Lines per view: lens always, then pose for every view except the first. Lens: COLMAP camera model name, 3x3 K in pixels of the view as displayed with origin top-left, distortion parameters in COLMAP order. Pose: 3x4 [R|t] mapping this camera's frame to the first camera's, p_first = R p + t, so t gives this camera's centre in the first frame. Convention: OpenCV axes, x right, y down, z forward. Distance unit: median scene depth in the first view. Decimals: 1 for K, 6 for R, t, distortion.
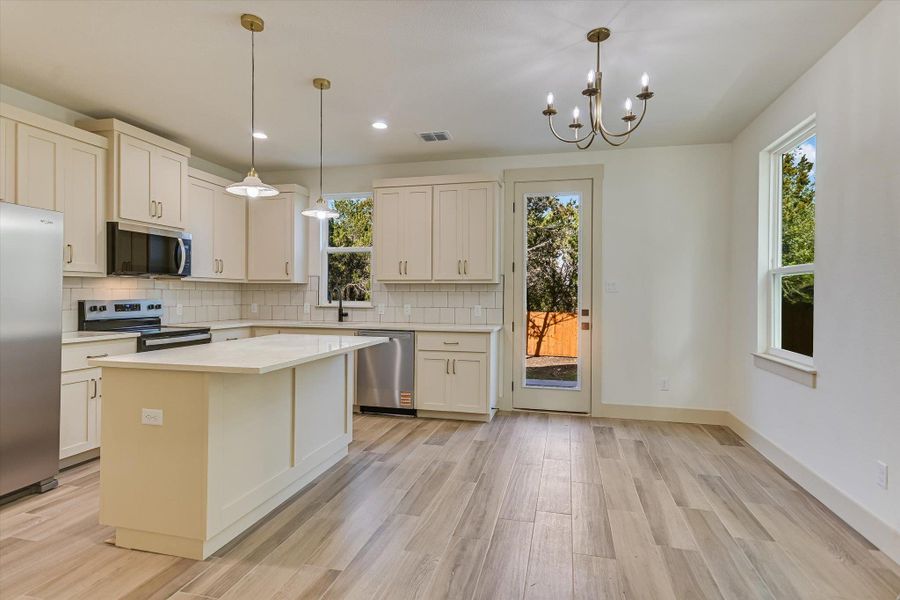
lens RADIAL K [[470.1, 0, 449.2], [0, 470.1, 296.3], [0, 0, 1]] dist [0.018654, 0.000116]
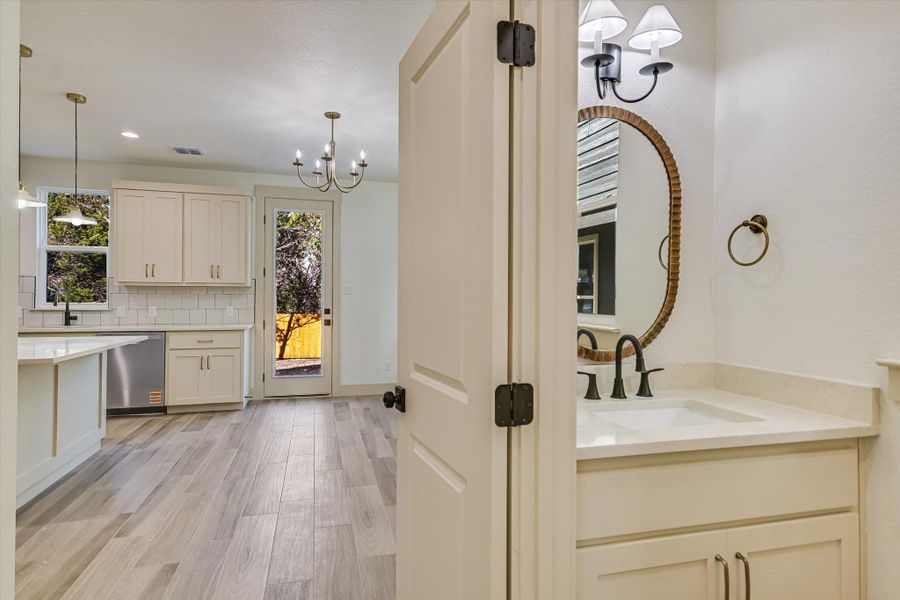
lens RADIAL K [[491.7, 0, 448.7], [0, 491.7, 297.0], [0, 0, 1]] dist [0.017989, -0.000029]
pose [[0.871122, -0.000900, 0.491067, -0.068247], [0.001464, 0.999999, -0.000764, -0.001519], [-0.491065, 0.001385, 0.871122, -0.286984]]
